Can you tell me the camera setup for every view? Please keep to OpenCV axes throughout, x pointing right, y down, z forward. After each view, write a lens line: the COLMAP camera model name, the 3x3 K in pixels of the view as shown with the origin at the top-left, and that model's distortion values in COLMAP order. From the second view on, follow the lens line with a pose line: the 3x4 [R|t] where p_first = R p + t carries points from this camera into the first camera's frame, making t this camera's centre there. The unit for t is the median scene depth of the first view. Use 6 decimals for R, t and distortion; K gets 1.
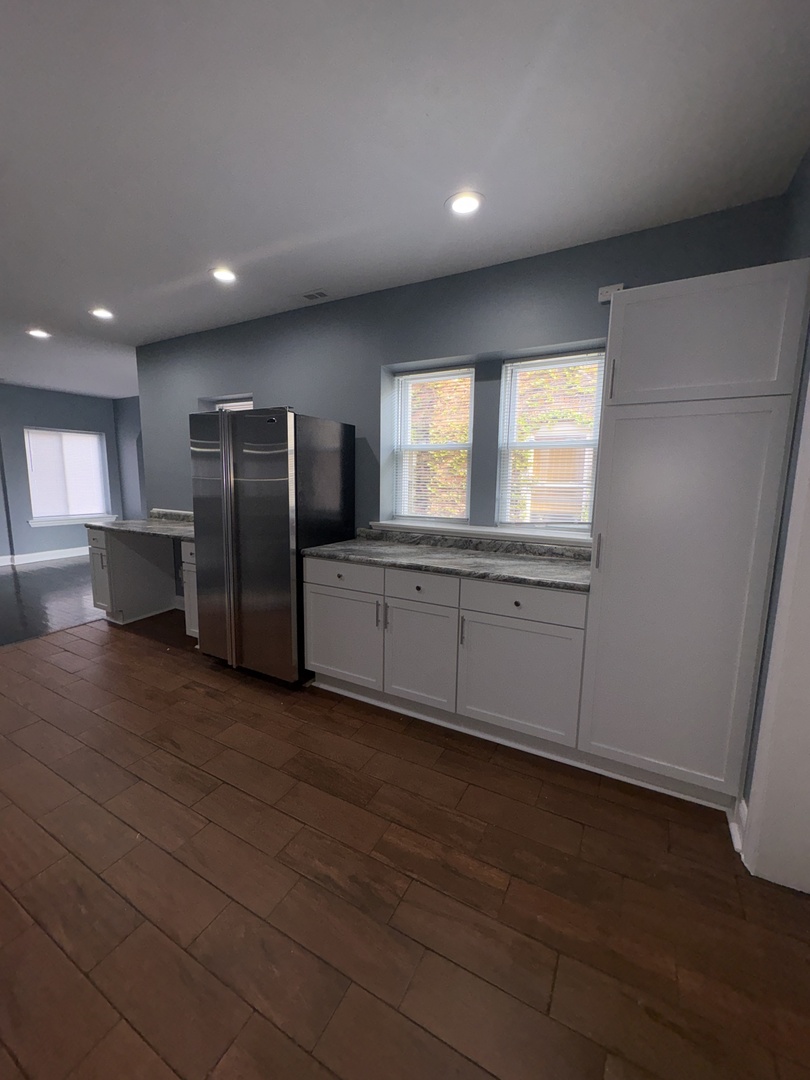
lens RADIAL K [[428.3, 0, 402.7], [0, 428.3, 540.5], [0, 0, 1]] dist [-0.002917, -0.001098]
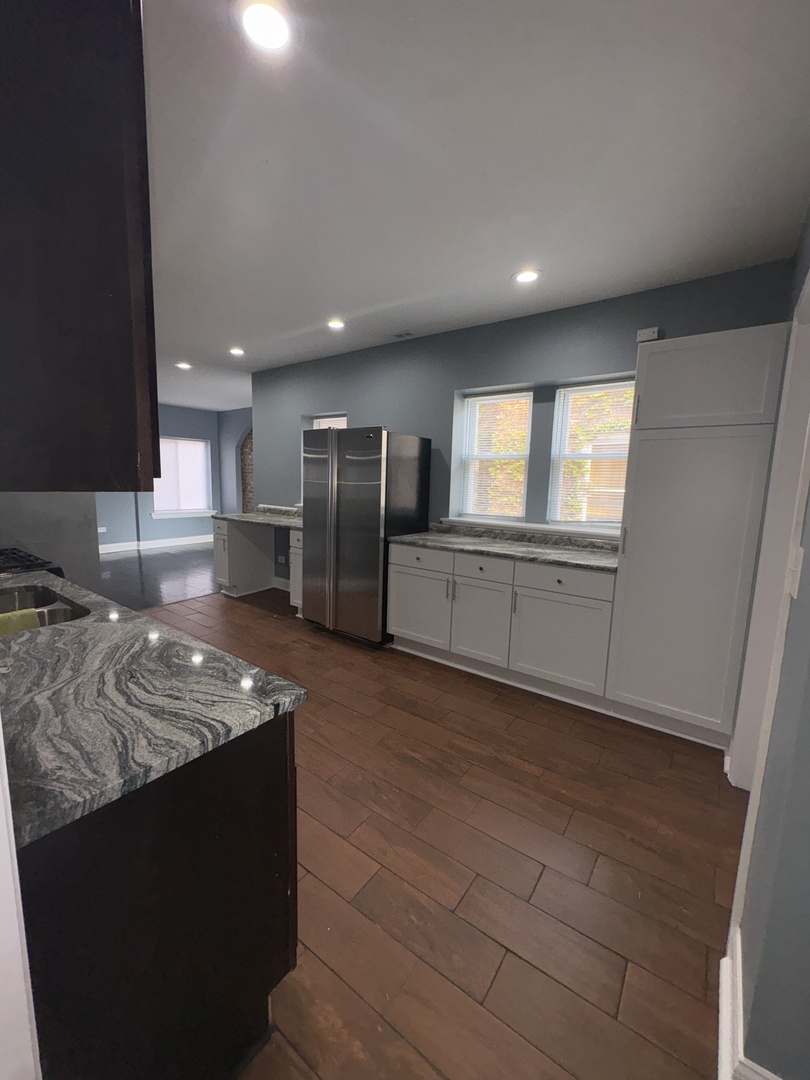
lens RADIAL K [[428.3, 0, 403.6], [0, 428.3, 541.0], [0, 0, 1]] dist [-0.002917, -0.001098]
pose [[0.991076, 0.031633, -0.129491, -0.025539], [-0.032657, 0.999450, -0.005794, 0.037793], [0.129237, 0.009971, 0.991564, -0.258543]]
